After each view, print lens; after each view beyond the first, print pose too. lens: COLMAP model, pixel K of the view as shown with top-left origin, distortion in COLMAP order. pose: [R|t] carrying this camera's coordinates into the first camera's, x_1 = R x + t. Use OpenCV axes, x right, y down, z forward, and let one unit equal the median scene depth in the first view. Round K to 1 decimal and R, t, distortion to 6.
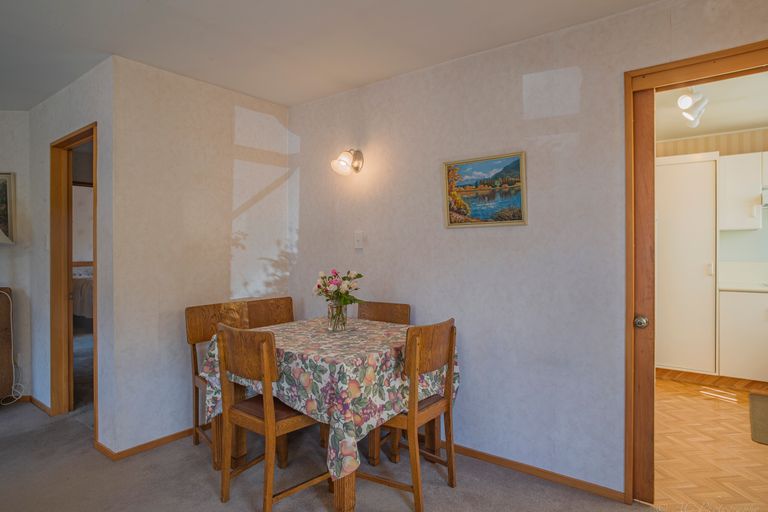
lens RADIAL K [[444.9, 0, 382.7], [0, 444.9, 248.9], [0, 0, 1]] dist [-0.071935, 0.047374]
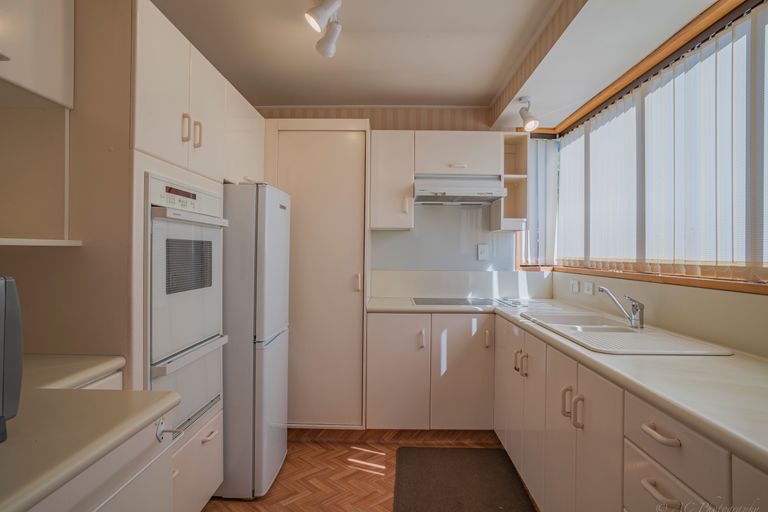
lens RADIAL K [[444.9, 0, 382.7], [0, 444.9, 248.9], [0, 0, 1]] dist [-0.071935, 0.047374]
pose [[0.803757, 0.010848, 0.594859, 0.357666], [-0.010518, 0.999937, -0.004023, -0.005622], [-0.594865, -0.003023, 0.803820, 0.392037]]
